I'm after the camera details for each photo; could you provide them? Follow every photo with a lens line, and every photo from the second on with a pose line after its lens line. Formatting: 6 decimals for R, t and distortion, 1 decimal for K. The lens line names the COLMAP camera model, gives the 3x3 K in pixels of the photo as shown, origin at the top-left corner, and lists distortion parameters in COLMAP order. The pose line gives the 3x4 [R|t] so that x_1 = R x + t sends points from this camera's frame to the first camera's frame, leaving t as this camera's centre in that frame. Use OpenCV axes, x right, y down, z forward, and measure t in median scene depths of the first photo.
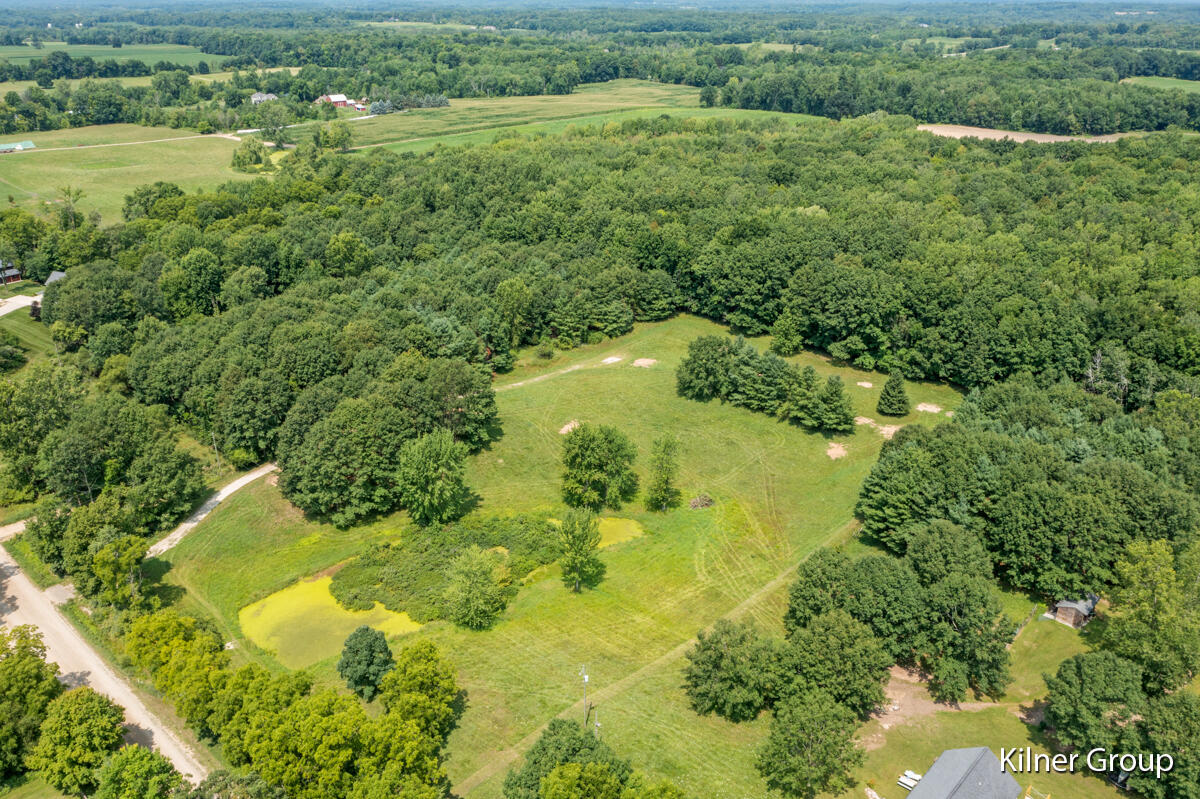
lens RADIAL K [[963.7, 0, 600.0], [0, 963.7, 399.5], [0, 0, 1]] dist [-0.016074, 0.004034]
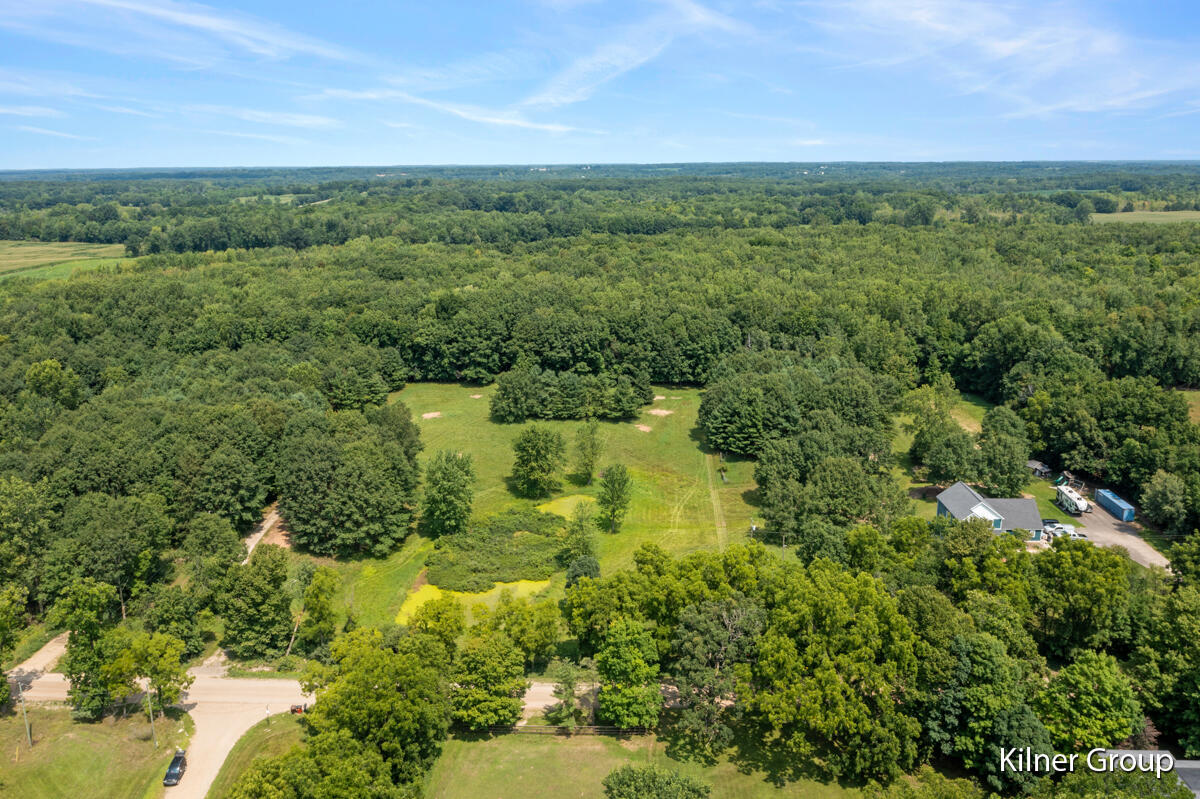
lens RADIAL K [[963.7, 0, 600.0], [0, 963.7, 399.5], [0, 0, 1]] dist [-0.016074, 0.004034]
pose [[0.753407, -0.164280, 0.636702, -0.496637], [0.264890, 0.962071, -0.065212, 0.066264], [-0.601840, 0.217787, 0.768347, 0.001488]]
